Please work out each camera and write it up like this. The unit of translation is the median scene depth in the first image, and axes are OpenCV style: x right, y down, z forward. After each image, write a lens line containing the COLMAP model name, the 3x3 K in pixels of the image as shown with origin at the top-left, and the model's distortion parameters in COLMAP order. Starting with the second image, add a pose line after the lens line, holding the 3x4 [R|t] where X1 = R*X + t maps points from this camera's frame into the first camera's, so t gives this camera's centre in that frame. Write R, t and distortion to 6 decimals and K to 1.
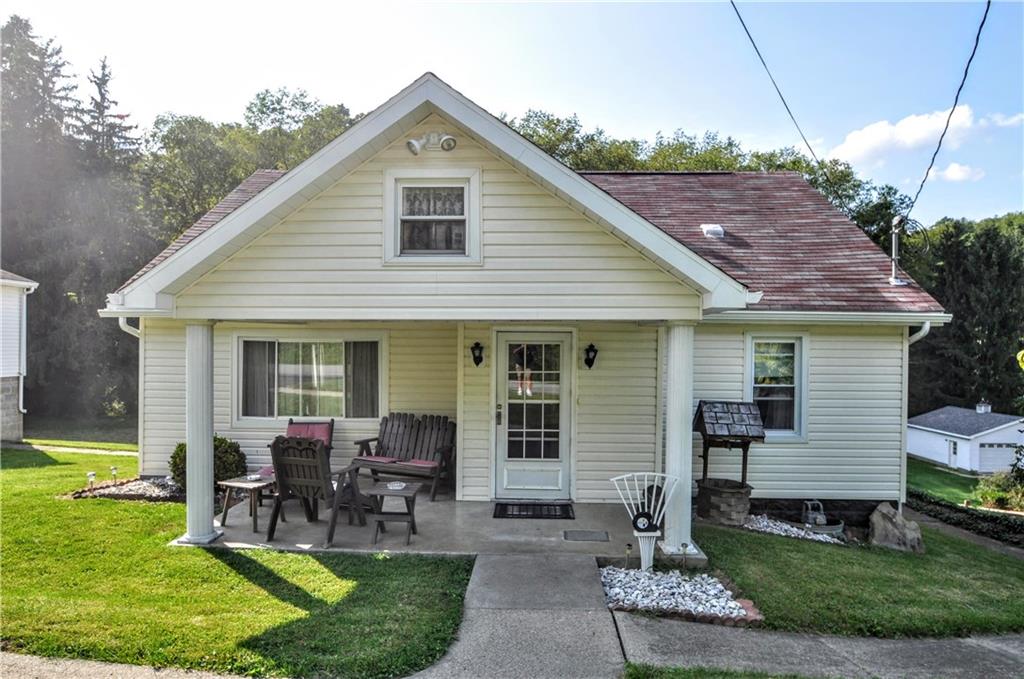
lens RADIAL K [[596.4, 0, 512.2], [0, 596.4, 340.4], [0, 0, 1]] dist [0.000532, 0.000066]
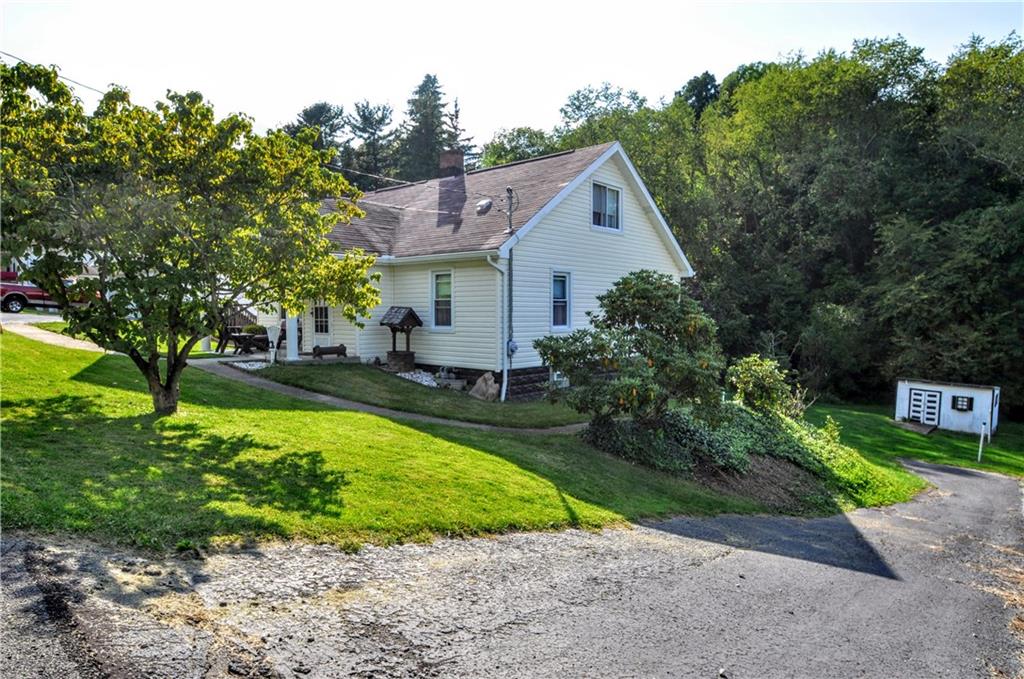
lens RADIAL K [[596.4, 0, 513.2], [0, 596.4, 340.8], [0, 0, 1]] dist [0.000532, 0.000066]
pose [[0.795314, 0.027970, -0.605552, 0.271337], [0.001980, 0.998810, 0.048735, 0.018388], [0.606194, -0.039959, 0.794312, -0.037857]]
